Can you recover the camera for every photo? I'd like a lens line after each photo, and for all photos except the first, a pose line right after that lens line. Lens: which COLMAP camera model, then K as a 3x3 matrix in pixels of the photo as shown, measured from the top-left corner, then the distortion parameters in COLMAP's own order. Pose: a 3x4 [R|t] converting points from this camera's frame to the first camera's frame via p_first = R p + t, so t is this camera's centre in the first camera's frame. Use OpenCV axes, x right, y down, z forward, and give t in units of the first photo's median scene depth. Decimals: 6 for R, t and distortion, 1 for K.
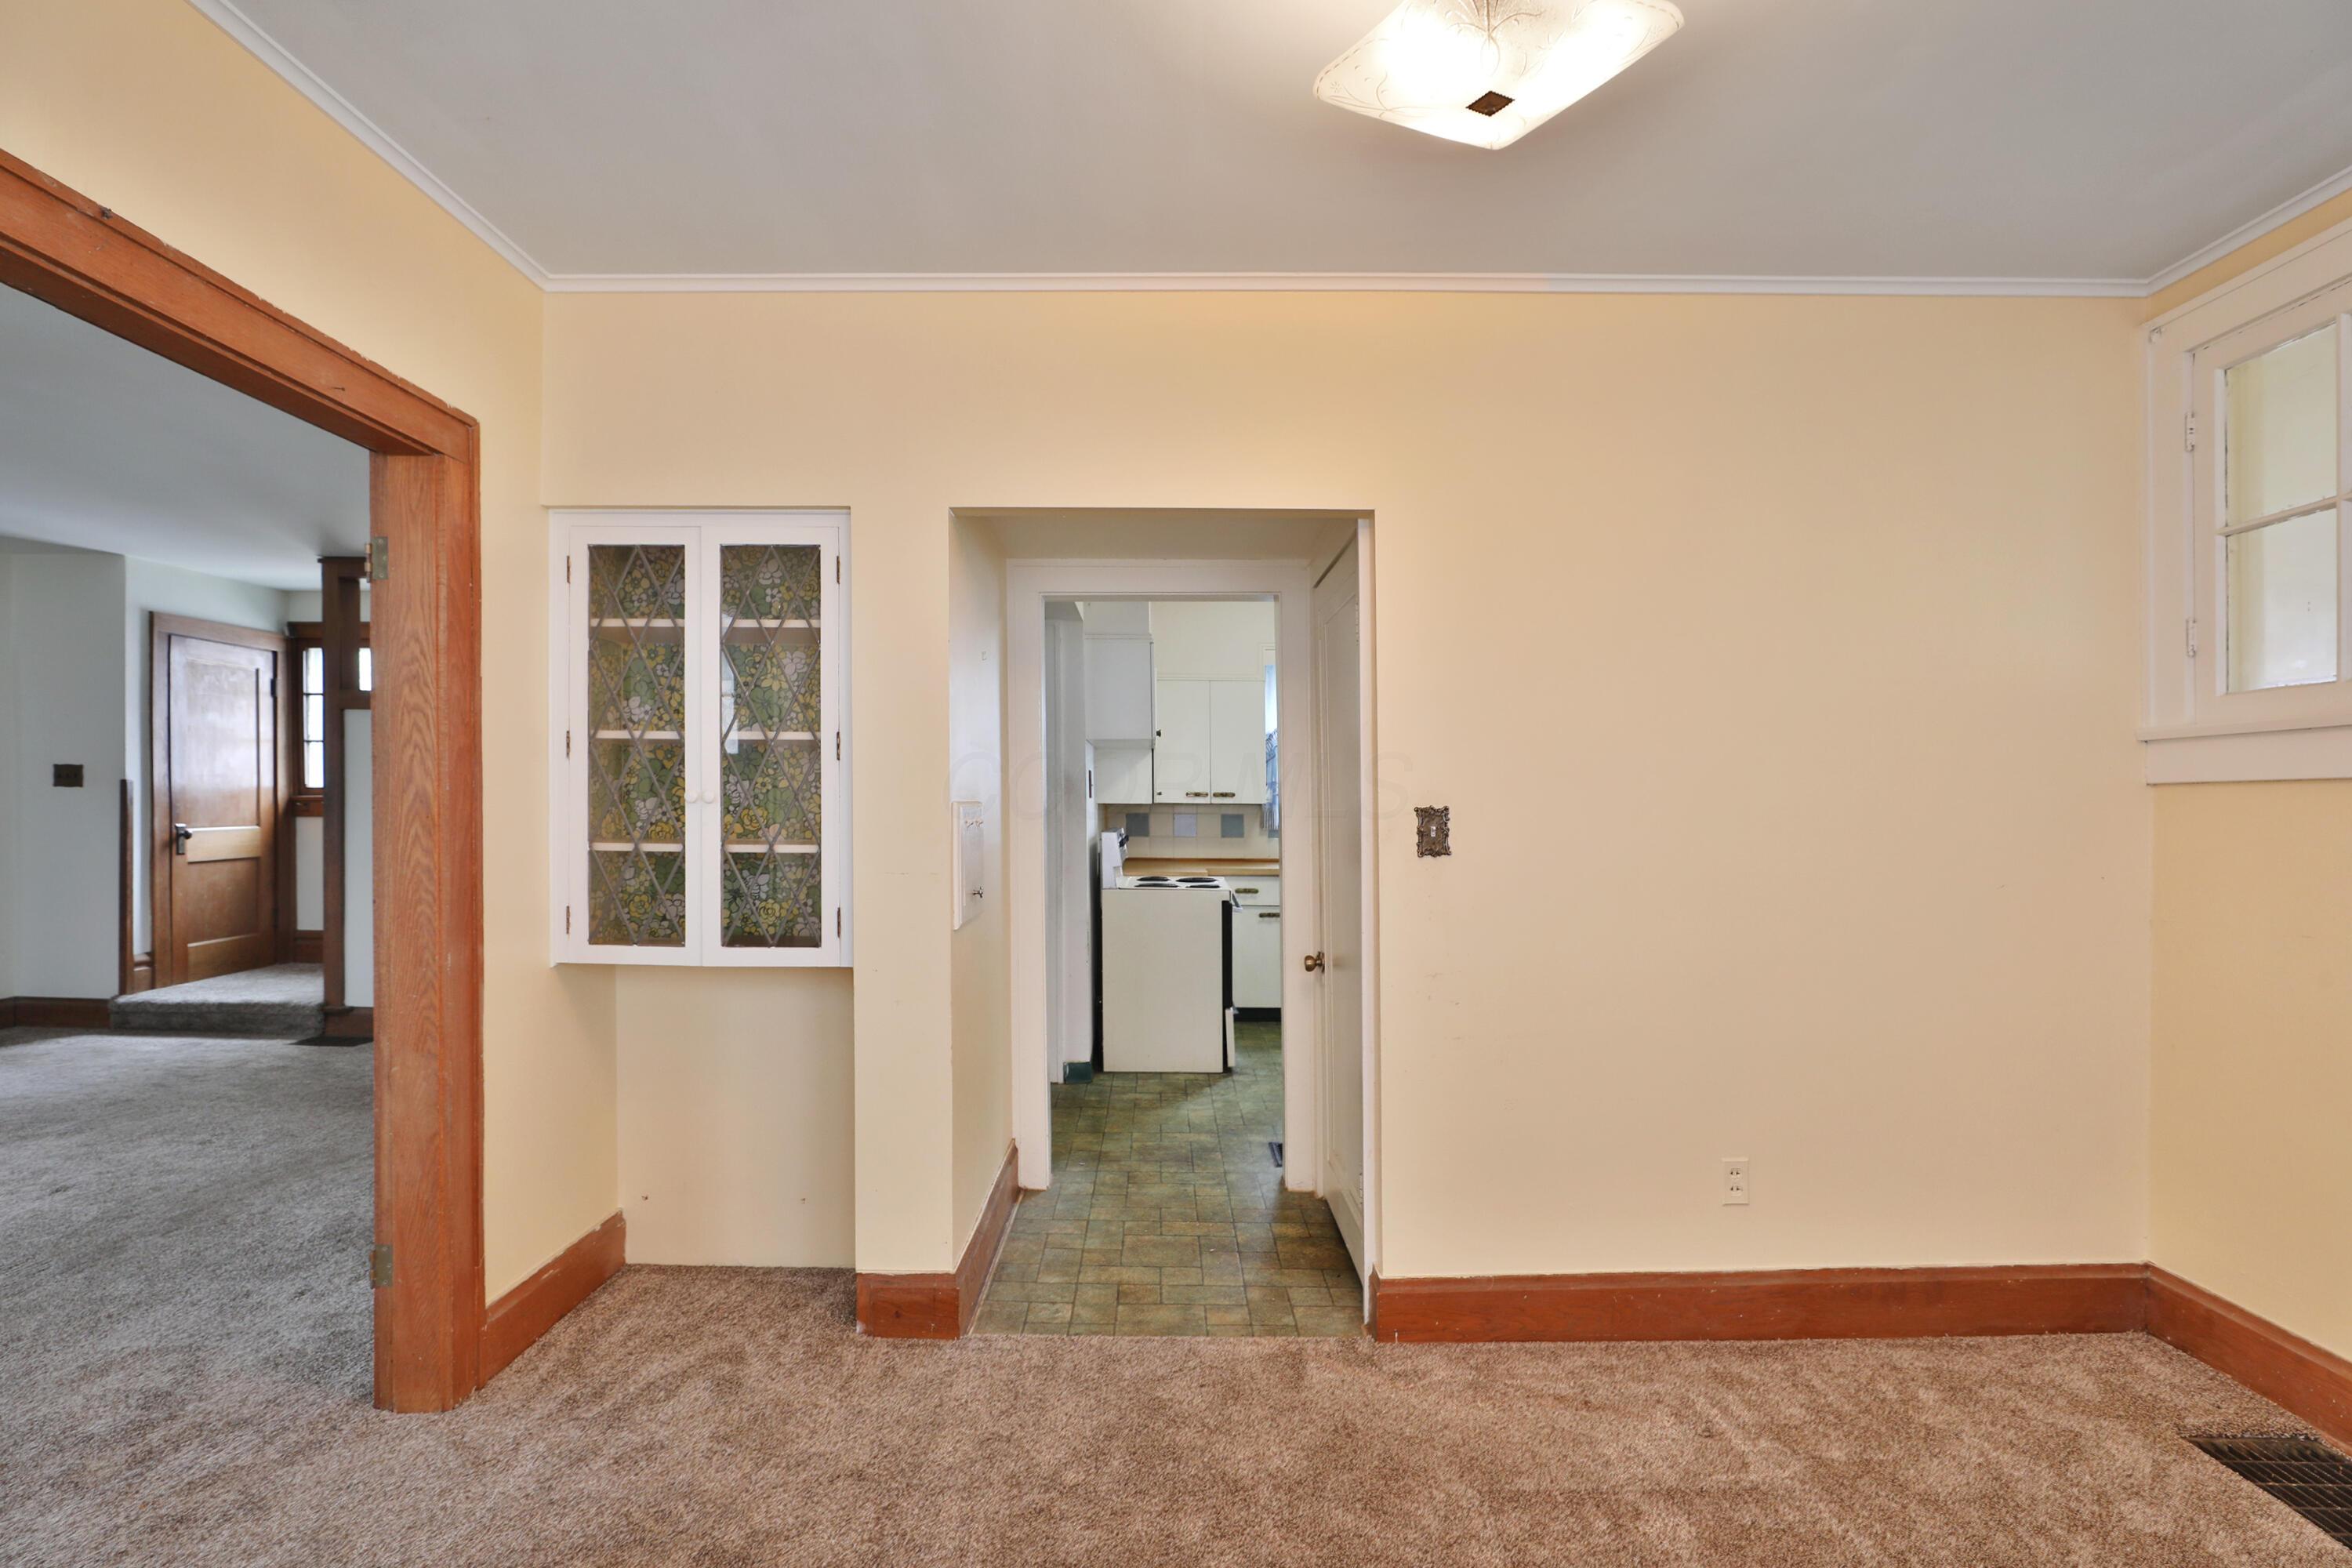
lens RADIAL K [[1133.7, 0, 1164.9], [0, 1133.7, 801.5], [0, 0, 1]] dist [0.028527, 0.000605]
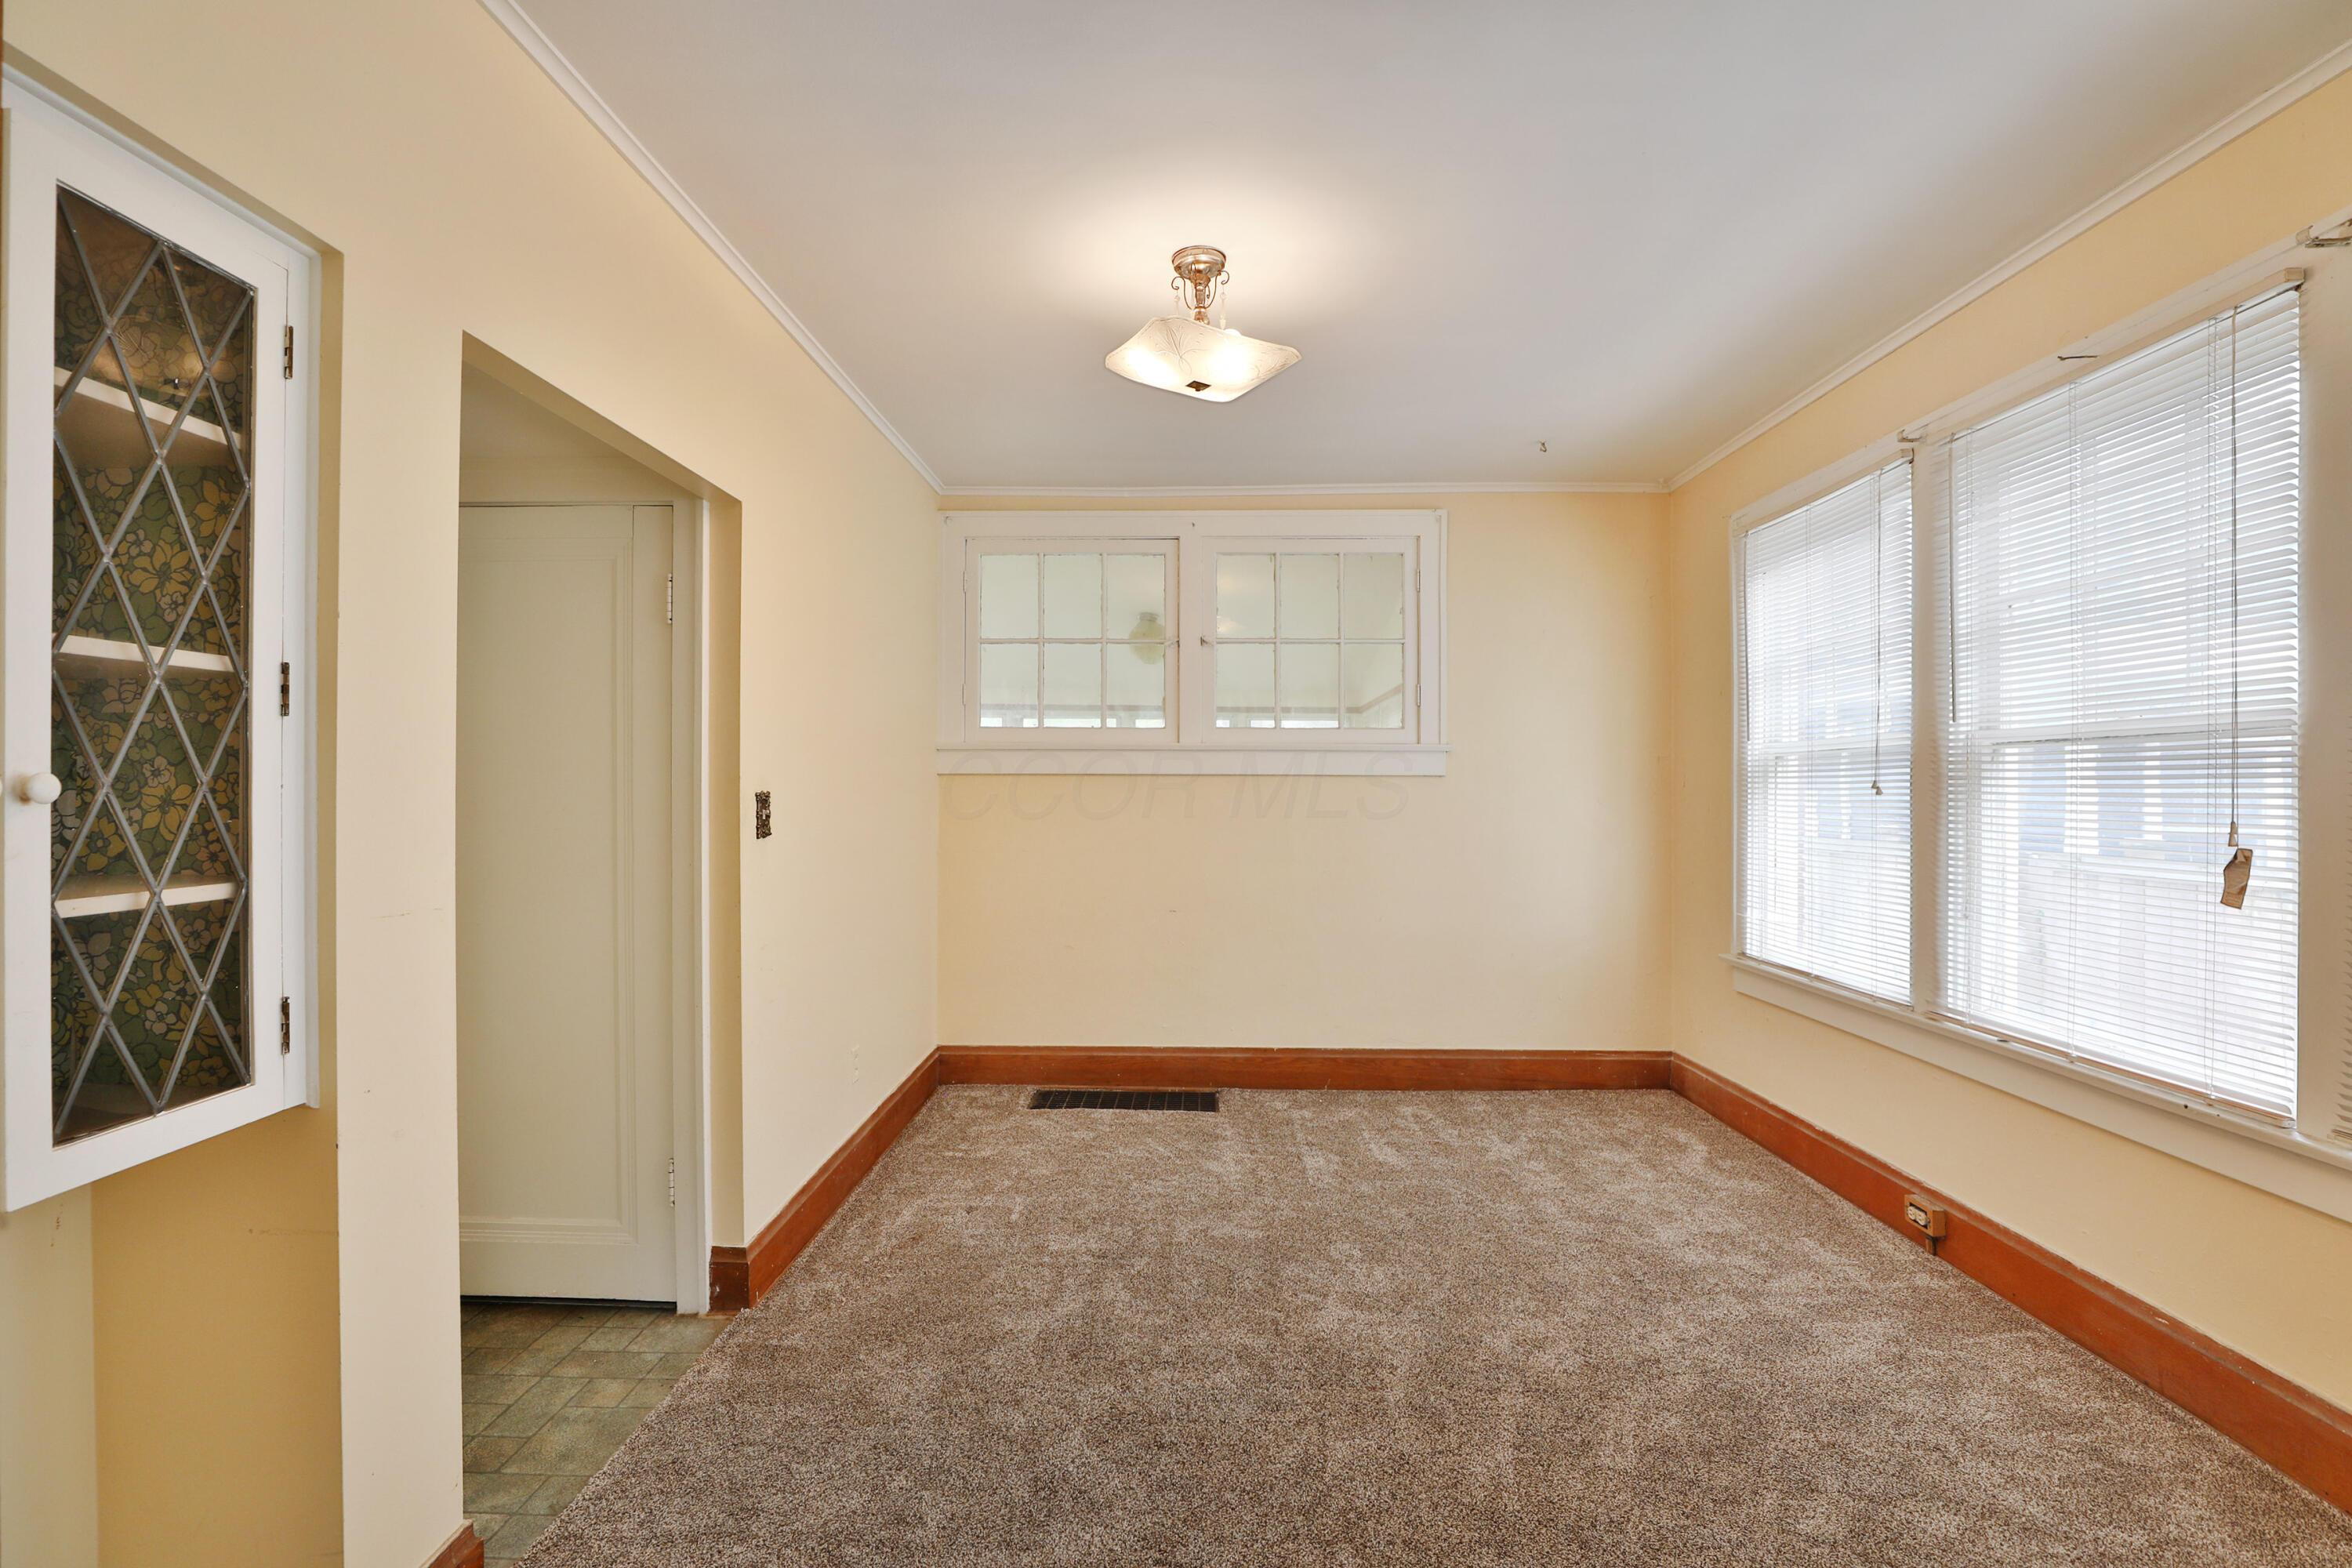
lens RADIAL K [[1133.7, 0, 1164.9], [0, 1133.7, 779.8], [0, 0, 1]] dist [0.028527, 0.000605]
pose [[0.022166, -0.001720, 0.999753, -0.863775], [-0.011631, 0.999930, 0.001979, -0.014121], [-0.999687, -0.011672, 0.022144, 0.619979]]
